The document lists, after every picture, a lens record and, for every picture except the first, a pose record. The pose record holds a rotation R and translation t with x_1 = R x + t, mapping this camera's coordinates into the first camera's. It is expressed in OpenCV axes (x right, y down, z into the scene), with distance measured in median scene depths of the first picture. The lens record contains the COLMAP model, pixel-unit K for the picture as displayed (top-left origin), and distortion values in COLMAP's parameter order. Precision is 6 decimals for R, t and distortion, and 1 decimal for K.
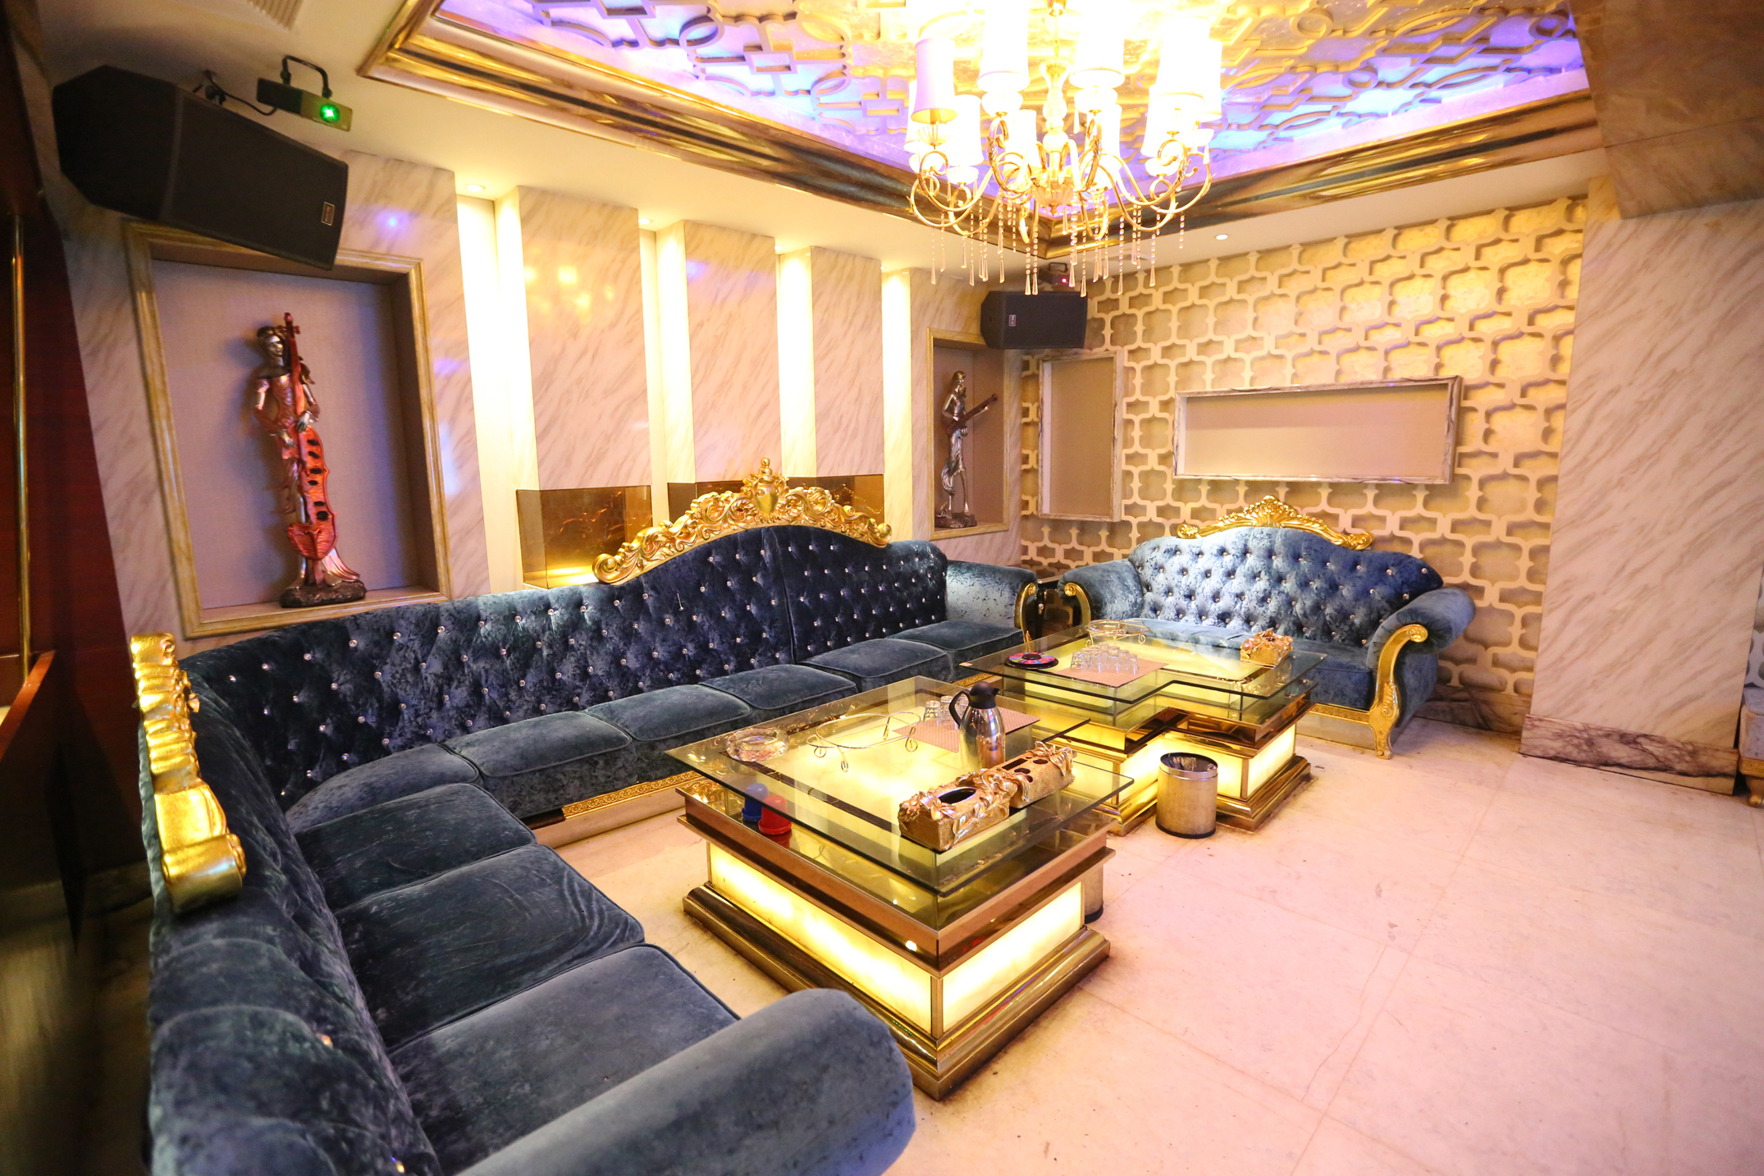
lens RADIAL K [[798.1, 0, 878.8], [0, 798.1, 579.5], [0, 0, 1]] dist [-0.045730, 0.012233]
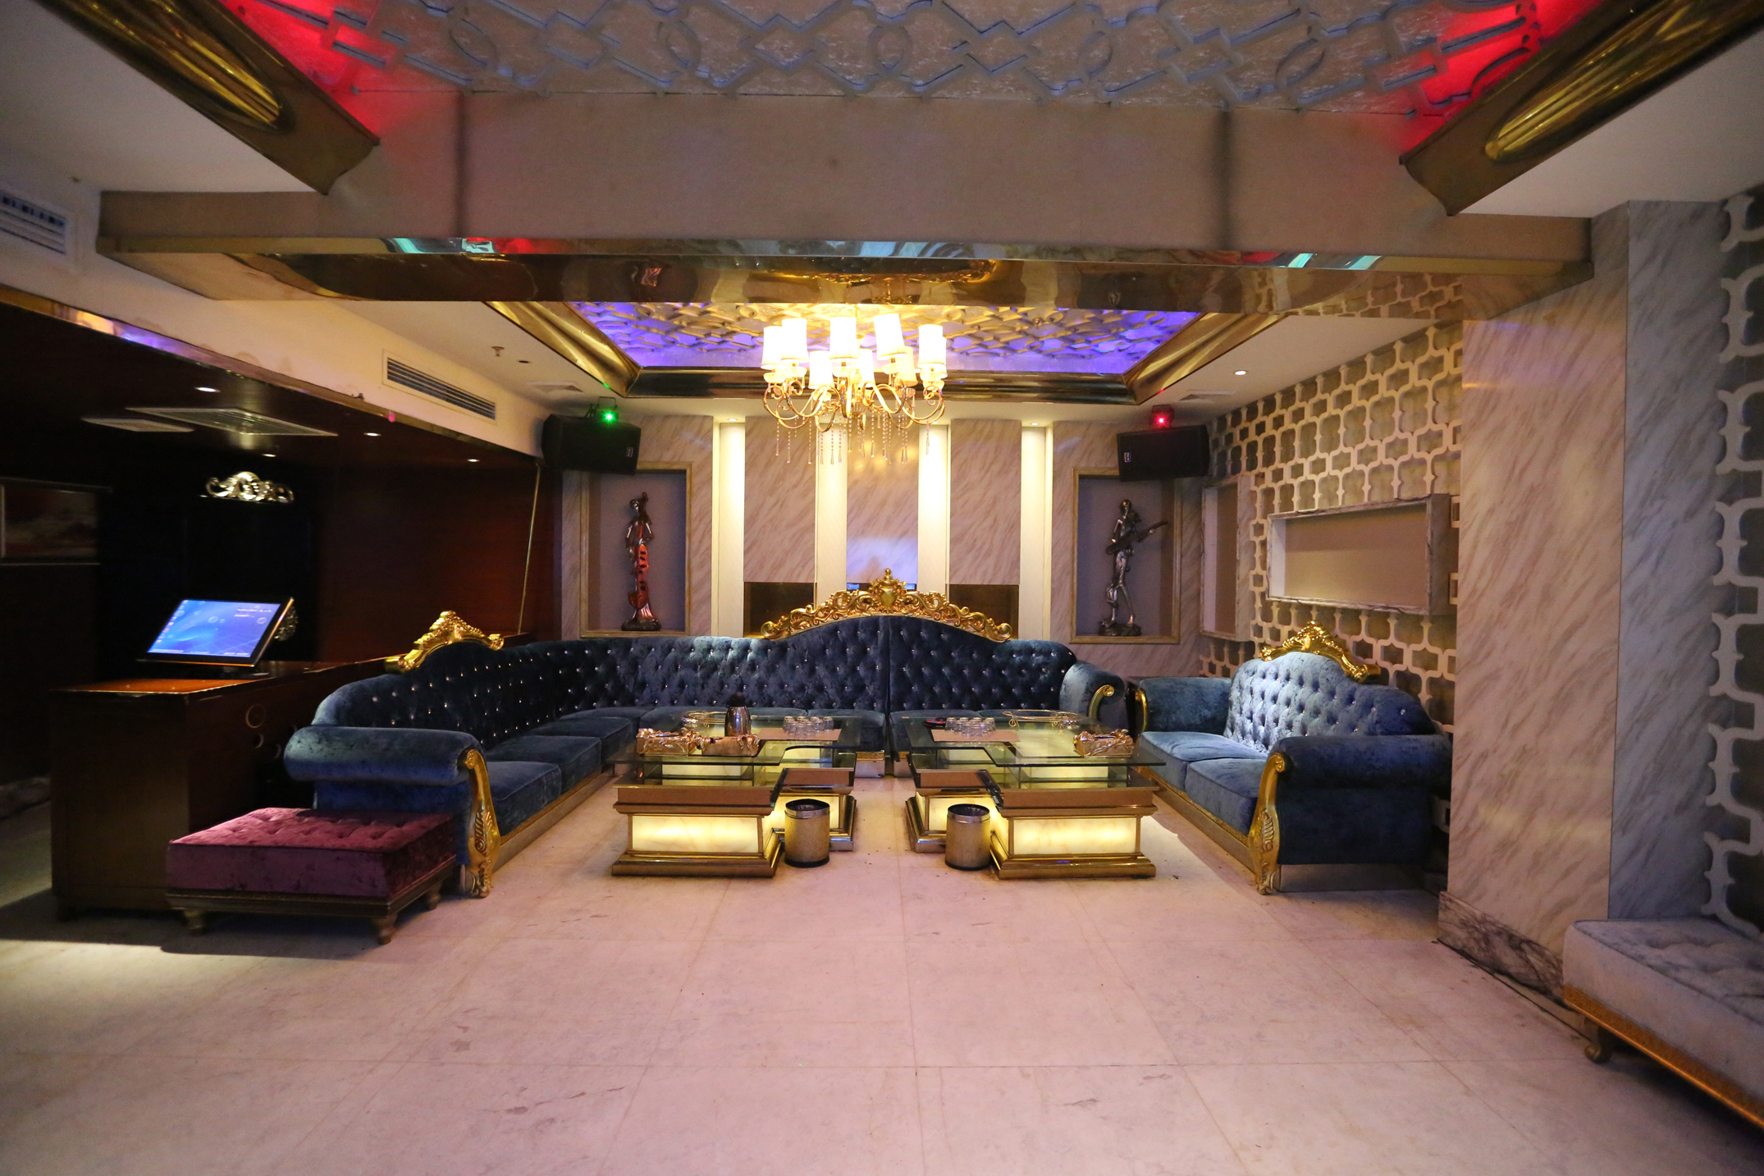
lens RADIAL K [[798.1, 0, 882.9], [0, 798.1, 582.2], [0, 0, 1]] dist [-0.045730, 0.012233]
pose [[0.722150, 0.037846, -0.690700, 0.968824], [-0.132161, 0.987657, -0.084062, -0.004560], [0.678994, 0.151988, 0.718239, -0.056975]]
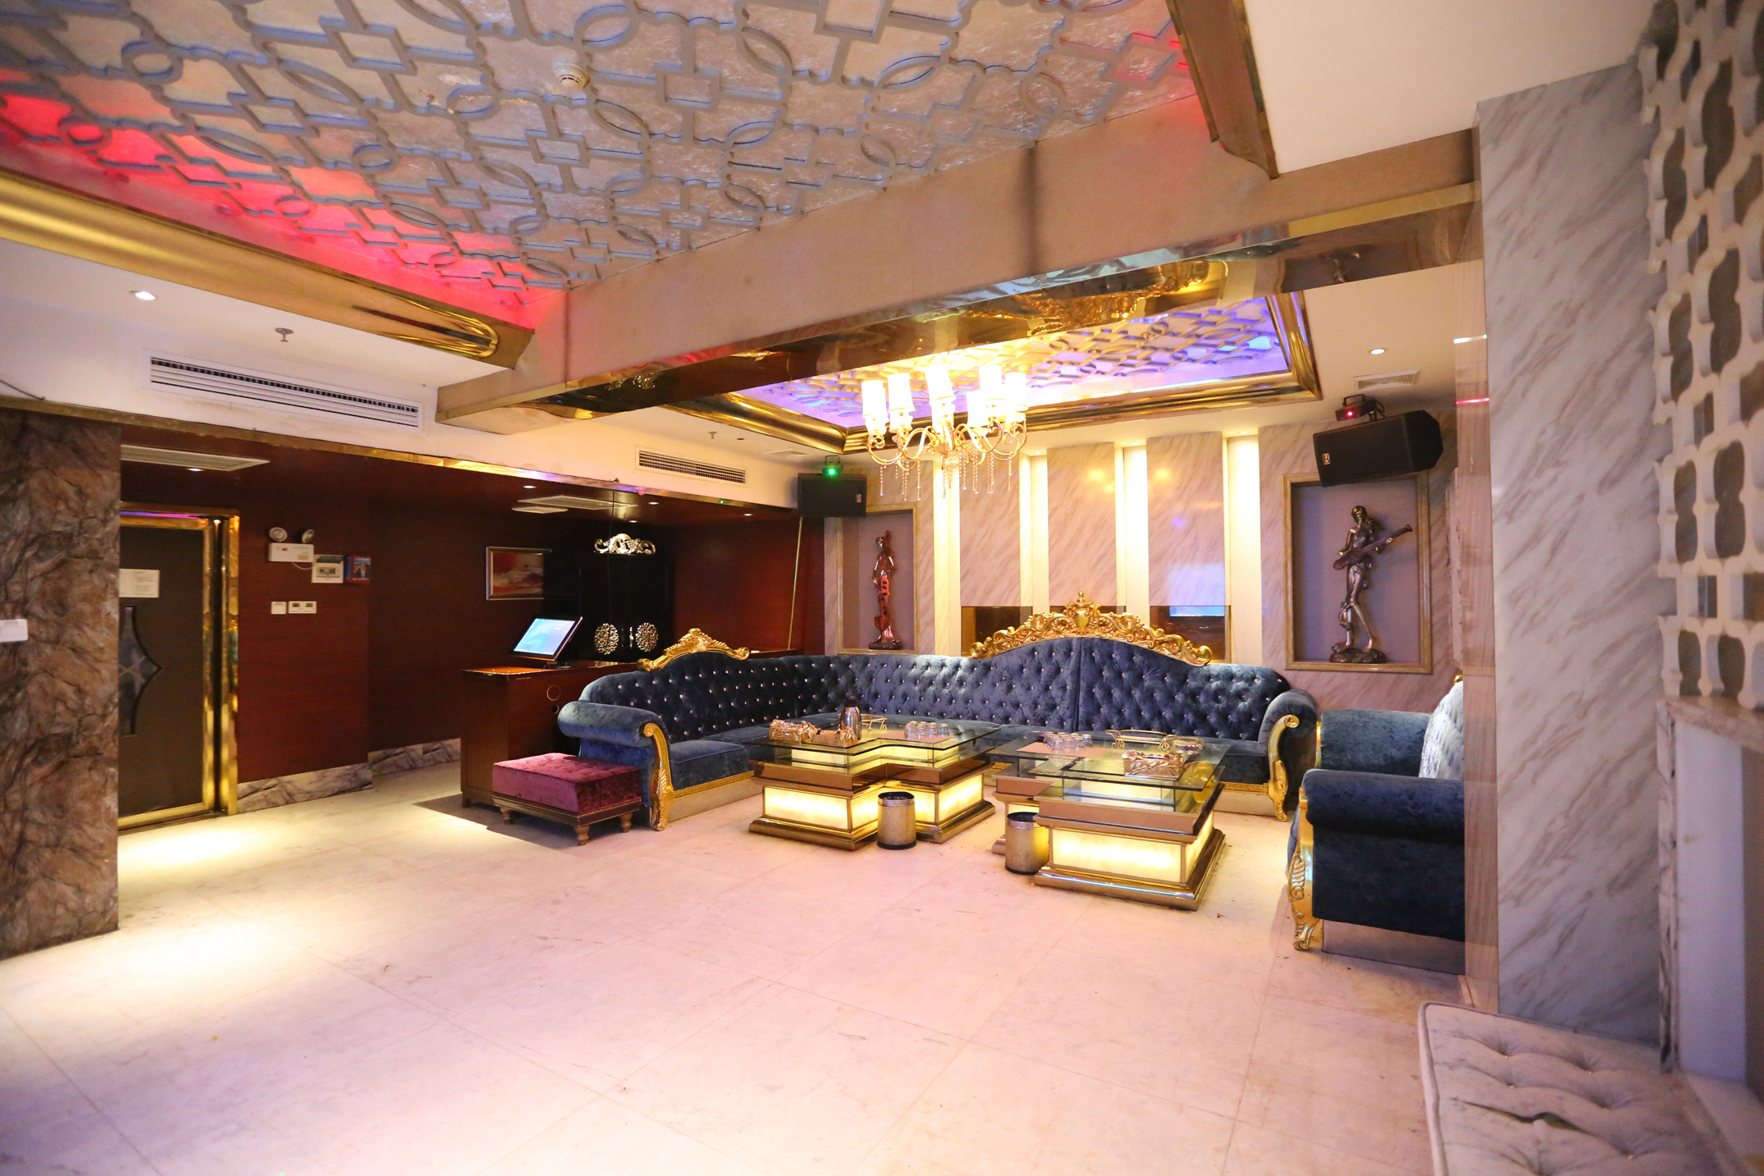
lens RADIAL K [[798.1, 0, 884.3], [0, 798.1, 583.1], [0, 0, 1]] dist [-0.045730, 0.012233]
pose [[0.248866, -0.004213, -0.968529, 1.360346], [-0.149572, 0.987827, -0.042730, -0.055005], [0.956919, 0.155499, 0.245206, 0.316691]]
